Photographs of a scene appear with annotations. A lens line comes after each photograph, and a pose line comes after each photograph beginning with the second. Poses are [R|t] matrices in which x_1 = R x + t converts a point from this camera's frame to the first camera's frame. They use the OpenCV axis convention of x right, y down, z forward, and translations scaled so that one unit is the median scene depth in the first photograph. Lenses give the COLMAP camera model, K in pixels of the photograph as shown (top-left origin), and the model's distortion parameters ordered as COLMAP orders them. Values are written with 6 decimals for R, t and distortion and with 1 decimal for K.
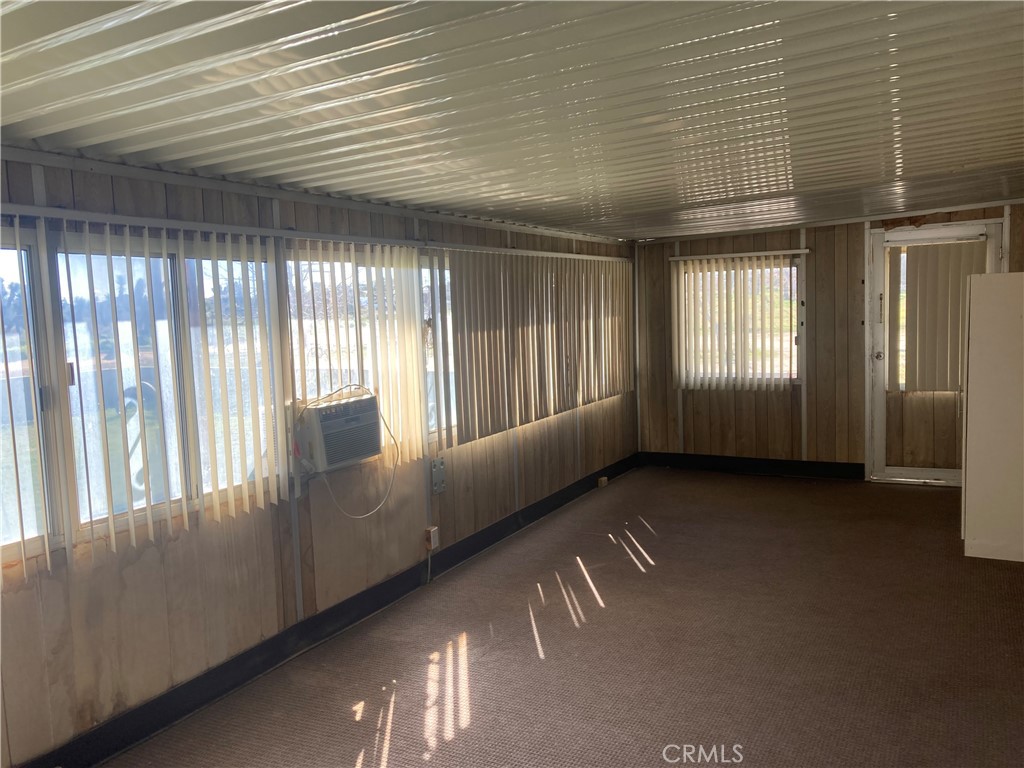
lens RADIAL K [[830.0, 0, 509.3], [0, 830.0, 388.0], [0, 0, 1]] dist [0.013448, -0.010427]
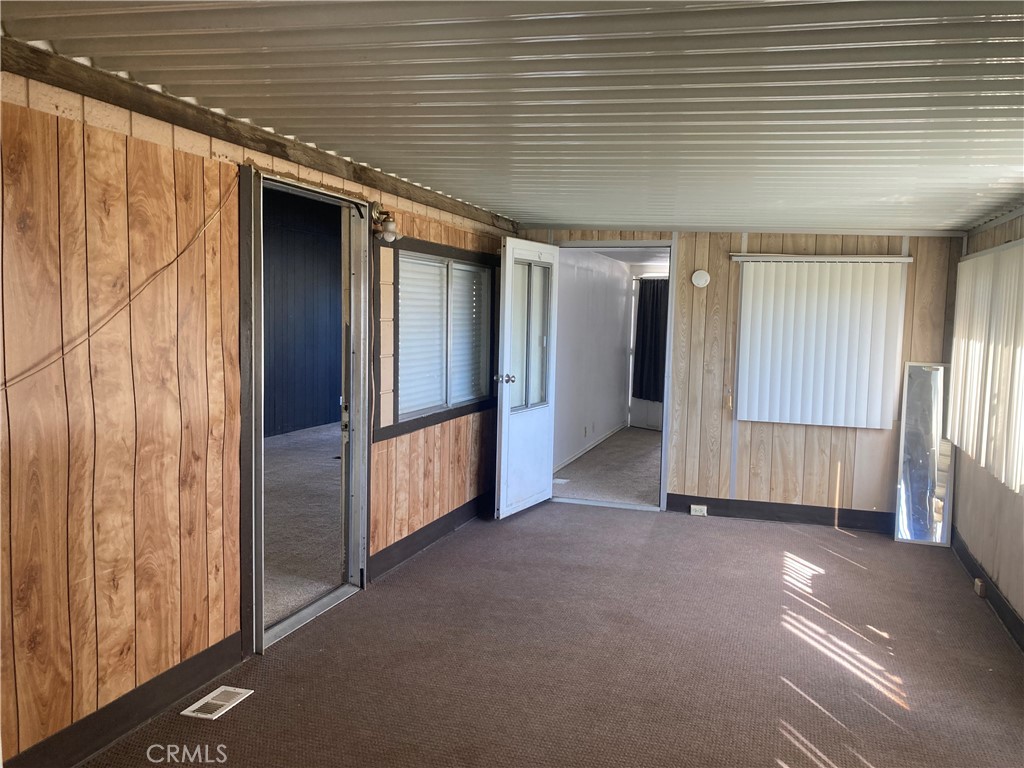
lens RADIAL K [[830.0, 0, 509.3], [0, 830.0, 388.0], [0, 0, 1]] dist [0.013448, -0.010427]
pose [[-0.985232, 0.035831, -0.167436, 0.544928], [0.004011, 0.982421, 0.186634, -0.201022], [0.171180, 0.183206, -0.968056, 1.980673]]
